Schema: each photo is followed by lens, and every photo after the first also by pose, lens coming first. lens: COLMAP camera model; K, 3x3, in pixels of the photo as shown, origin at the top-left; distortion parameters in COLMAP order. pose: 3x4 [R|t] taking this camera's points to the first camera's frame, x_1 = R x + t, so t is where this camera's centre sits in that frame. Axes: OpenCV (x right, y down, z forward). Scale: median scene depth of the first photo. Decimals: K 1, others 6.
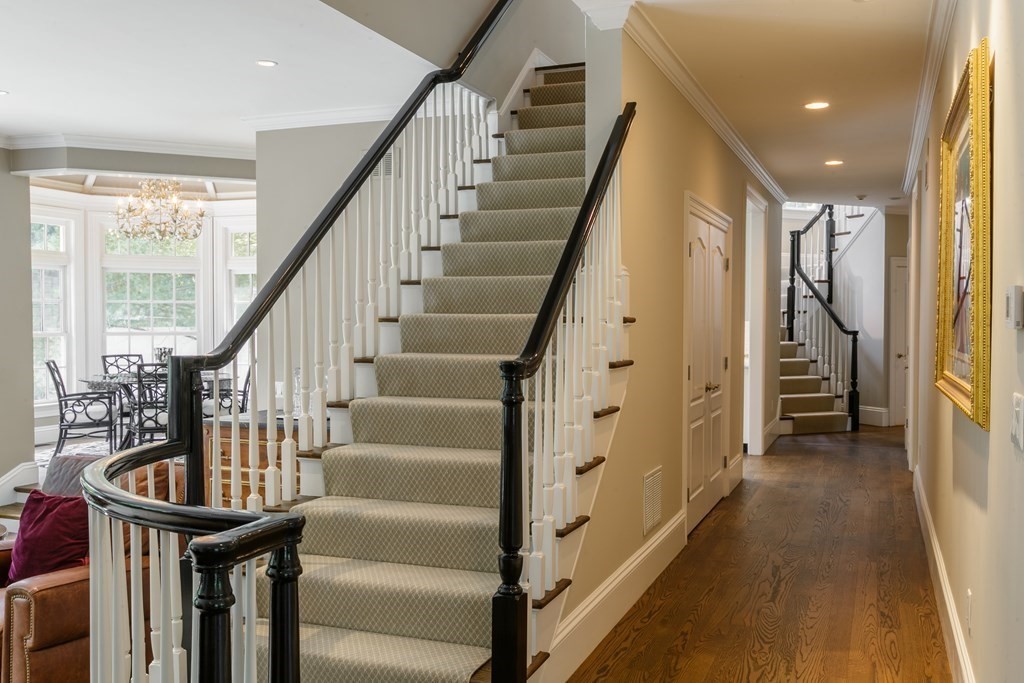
lens RADIAL K [[945.0, 0, 512.0], [0, 945.0, 341.5], [0, 0, 1]] dist [0.003812, 0.012044]
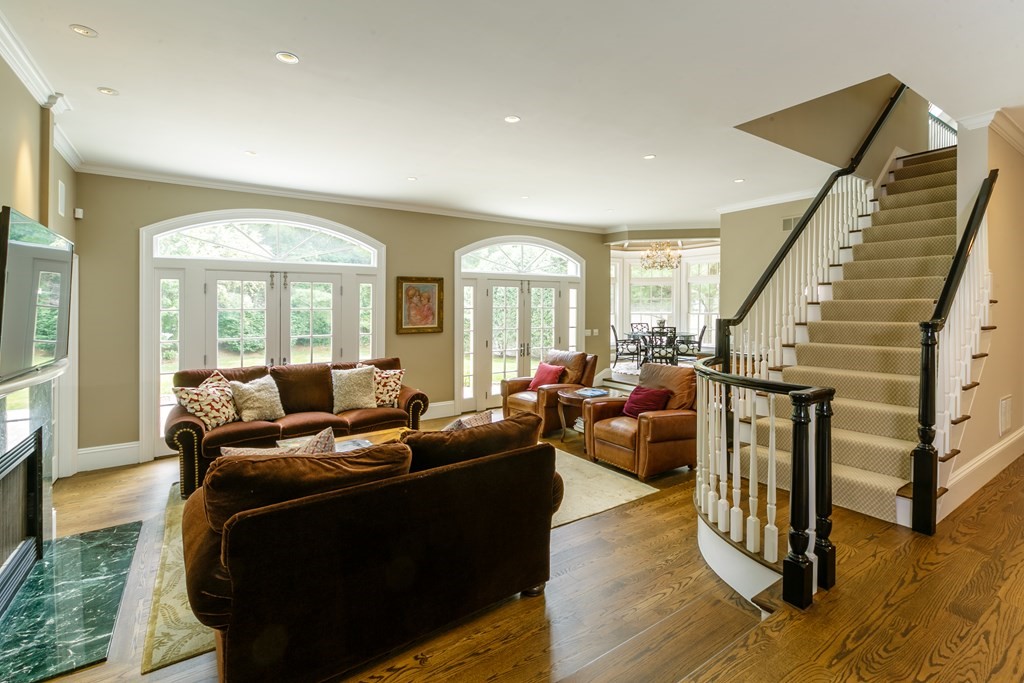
lens RADIAL K [[467.5, 0, 511.7], [0, 467.5, 312.8], [0, 0, 1]] dist [0.000405, -0.000099]
pose [[0.823745, 0.000478, -0.566960, -0.078780], [-0.008852, 0.999889, -0.012019, 0.010485], [0.566891, 0.014919, 0.823658, -0.108261]]
